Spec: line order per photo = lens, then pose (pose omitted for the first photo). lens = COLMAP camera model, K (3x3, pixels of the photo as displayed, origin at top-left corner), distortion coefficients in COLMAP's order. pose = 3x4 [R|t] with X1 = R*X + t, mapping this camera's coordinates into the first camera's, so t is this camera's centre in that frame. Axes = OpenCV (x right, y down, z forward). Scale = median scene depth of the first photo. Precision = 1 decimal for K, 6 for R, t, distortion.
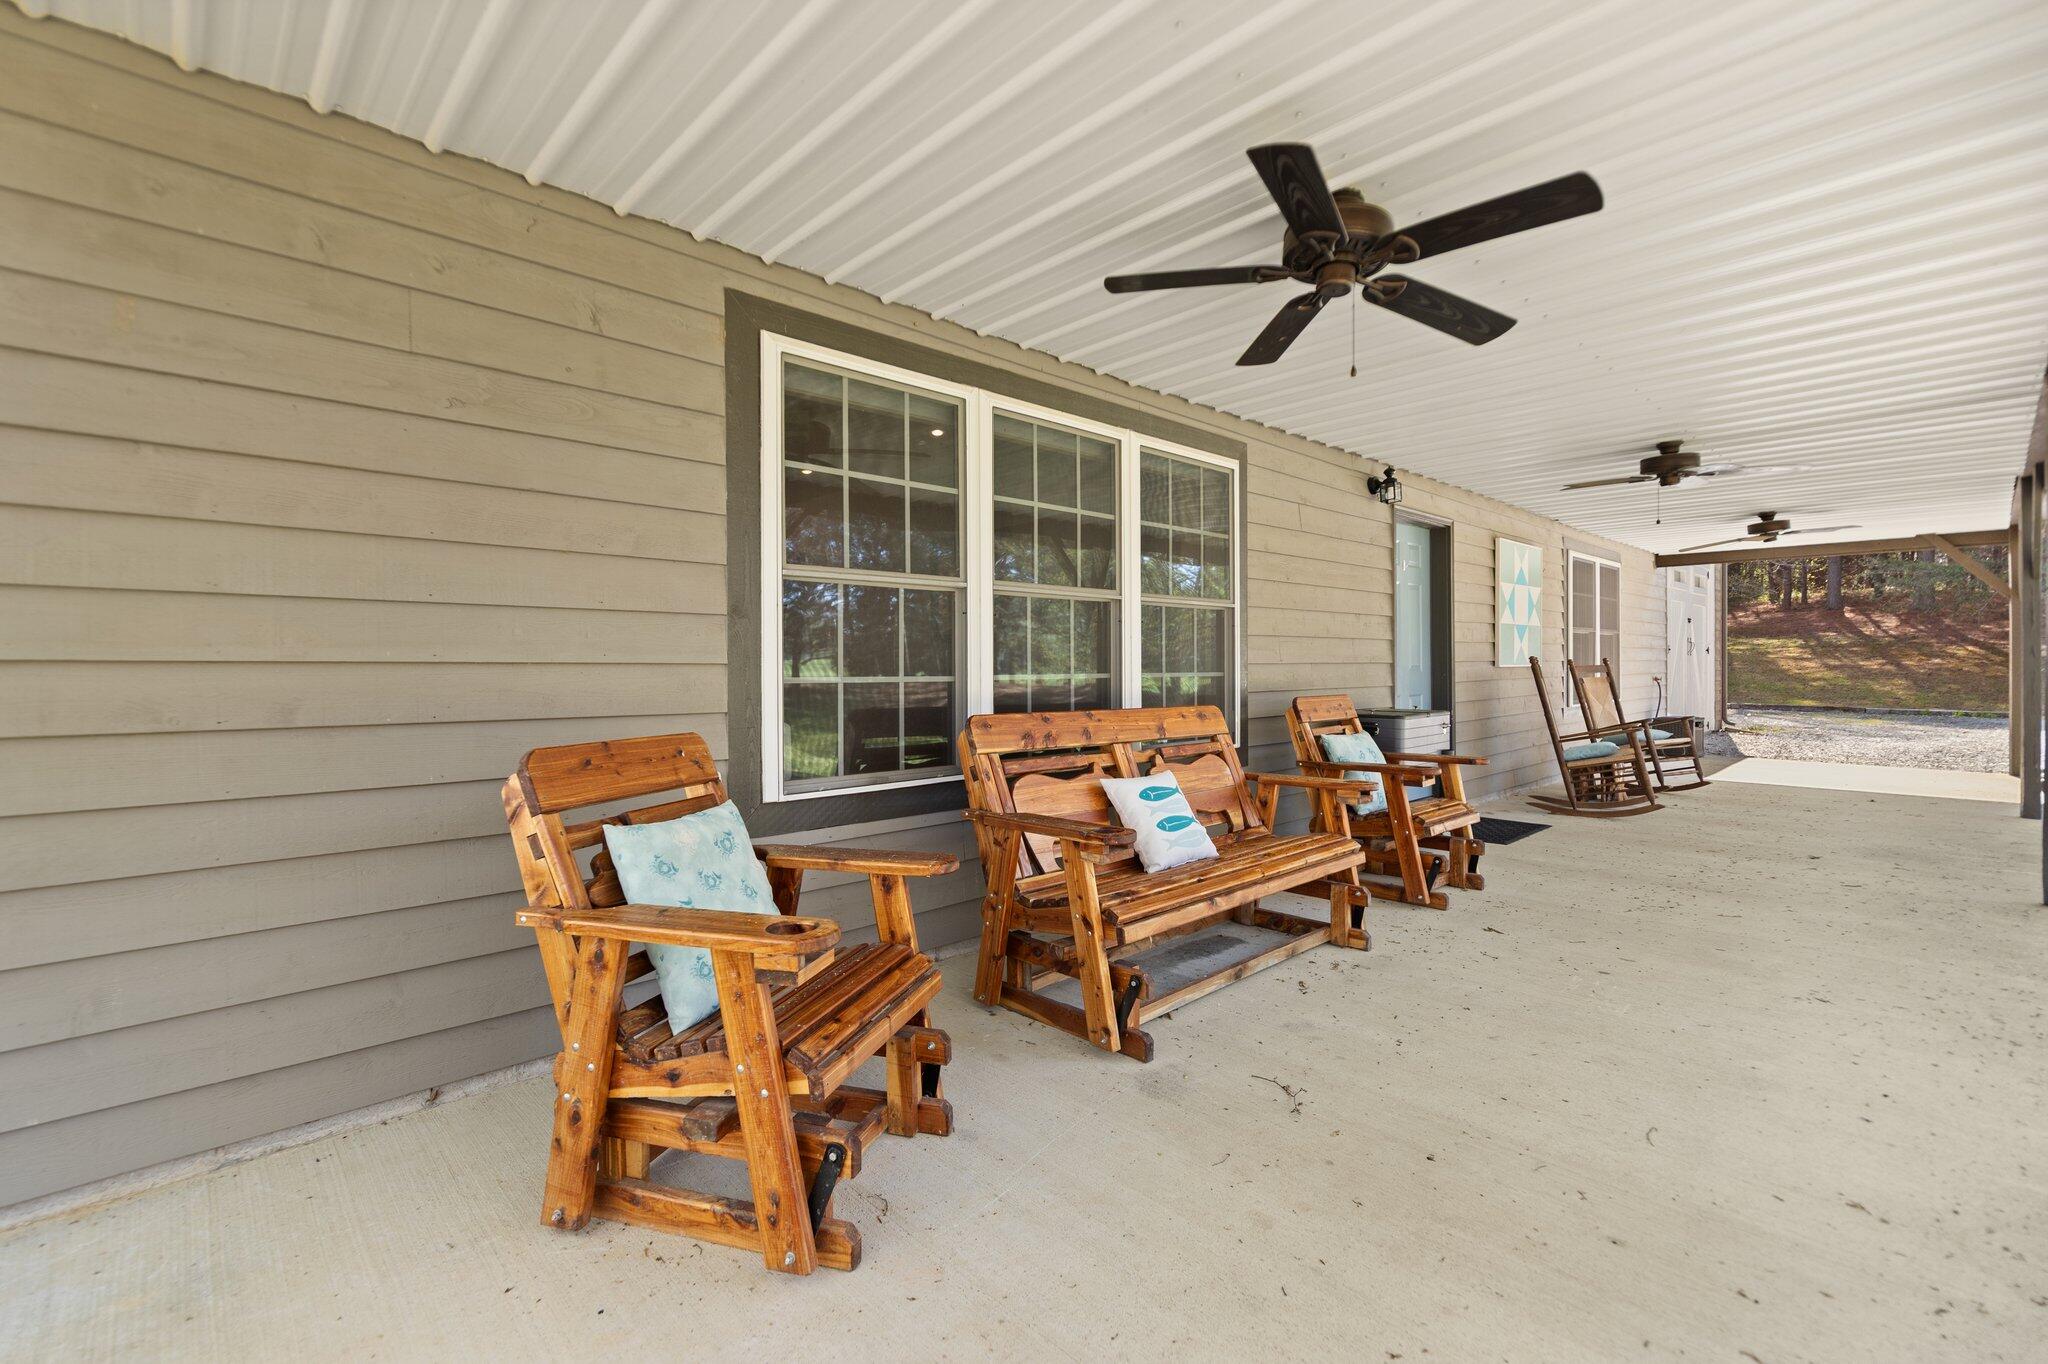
lens RADIAL K [[901.0, 0, 1018.2], [0, 901.0, 666.2], [0, 0, 1]] dist [0.005287, 0.000549]
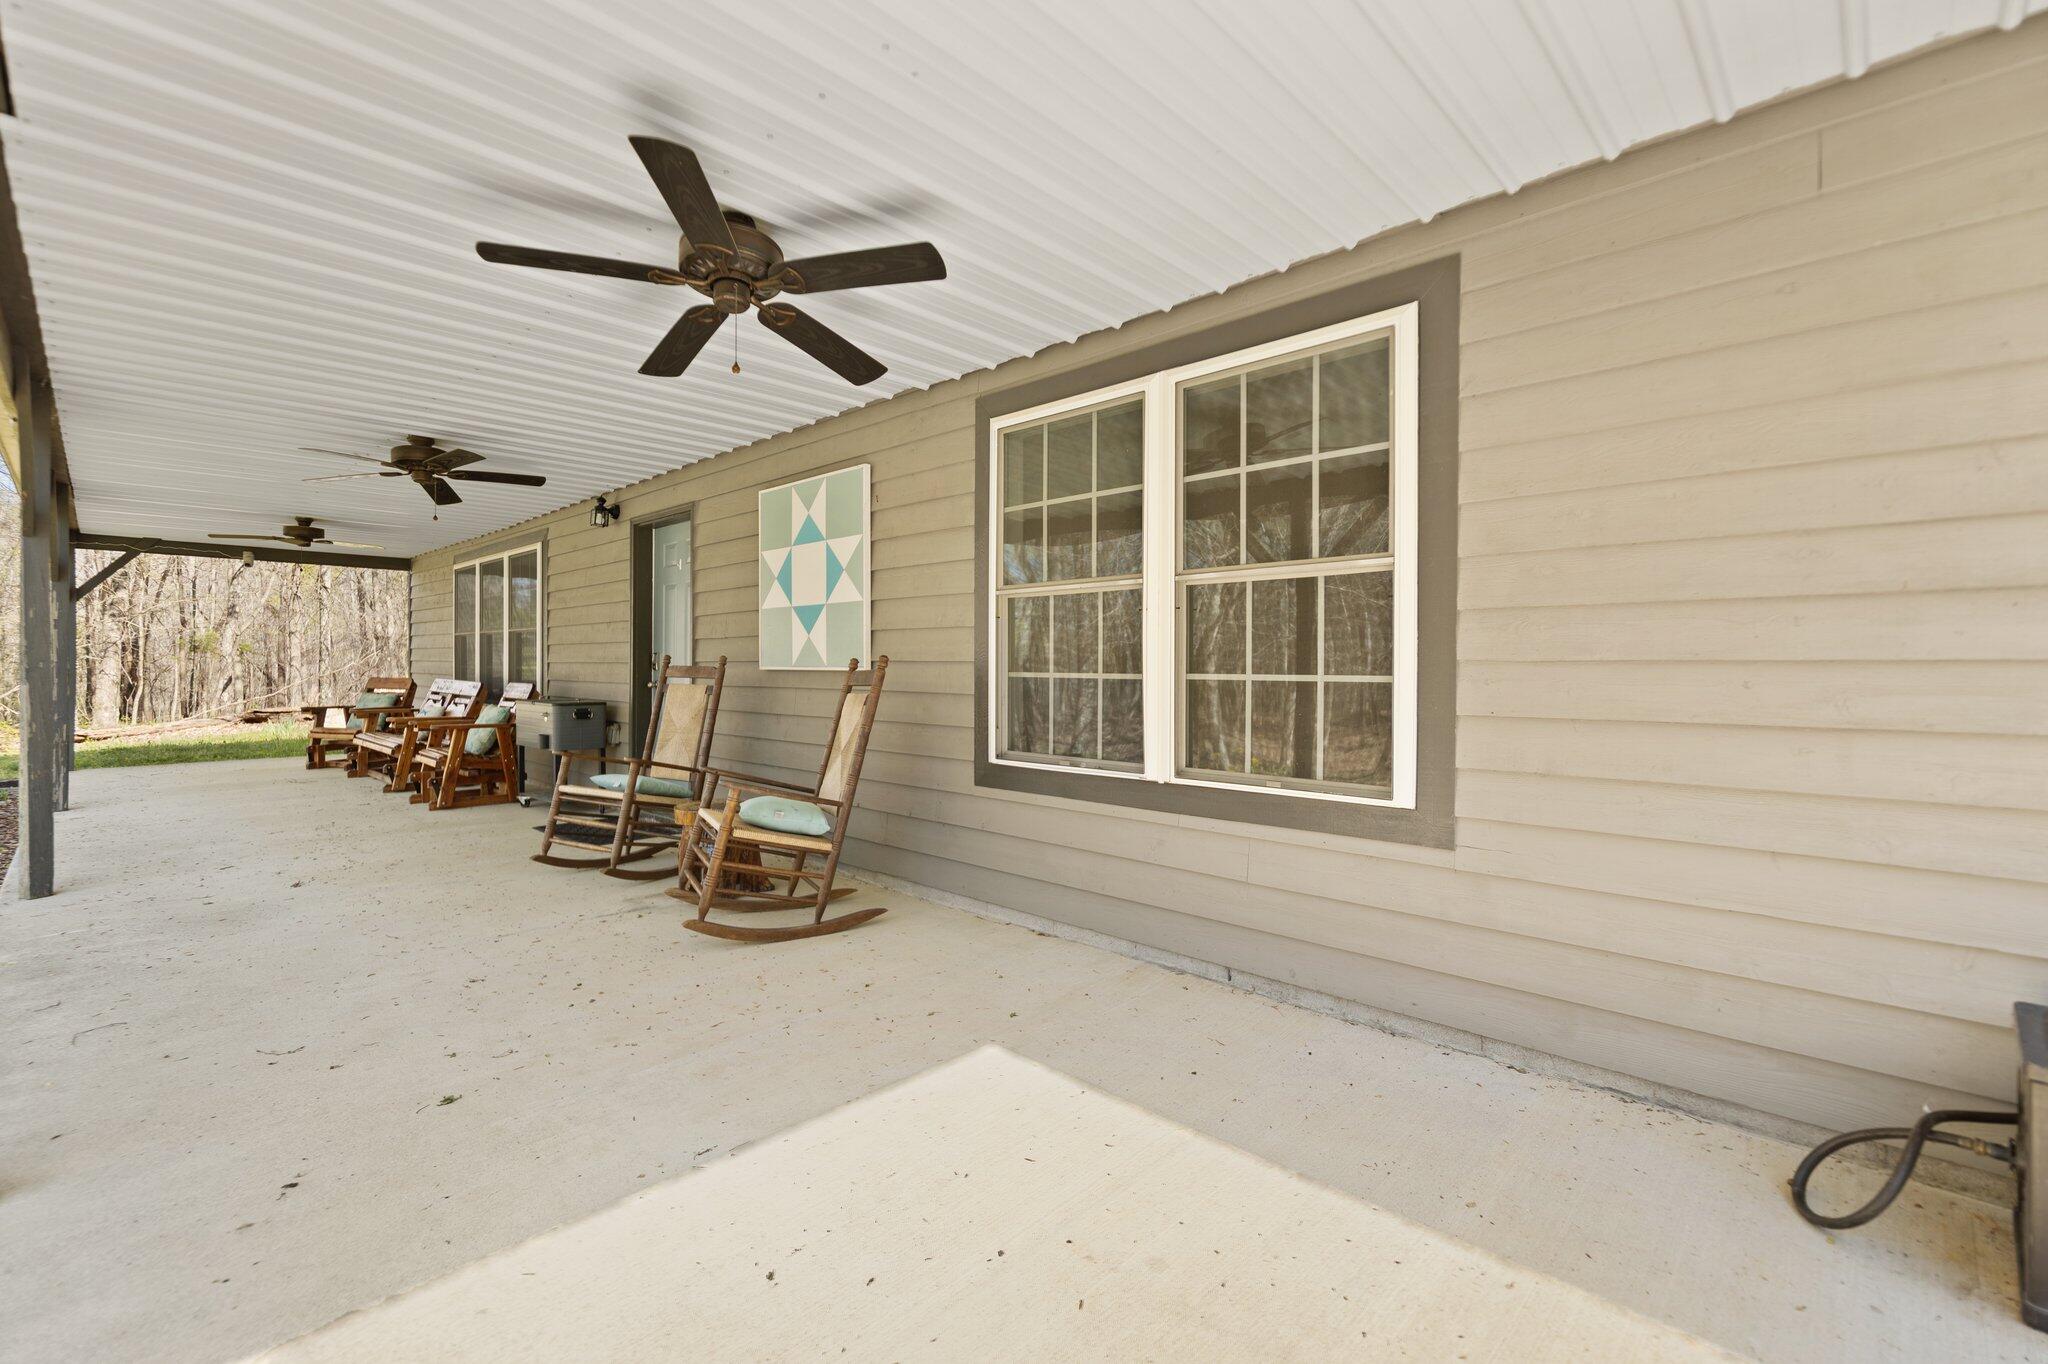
lens RADIAL K [[901.0, 0, 1024.2], [0, 901.0, 676.3], [0, 0, 1]] dist [0.005287, 0.000549]
pose [[0.058576, 0.016624, -0.998145, 0.934452], [-0.002670, 0.999860, 0.016495, -0.002088], [0.998279, 0.001698, 0.058612, 0.830863]]
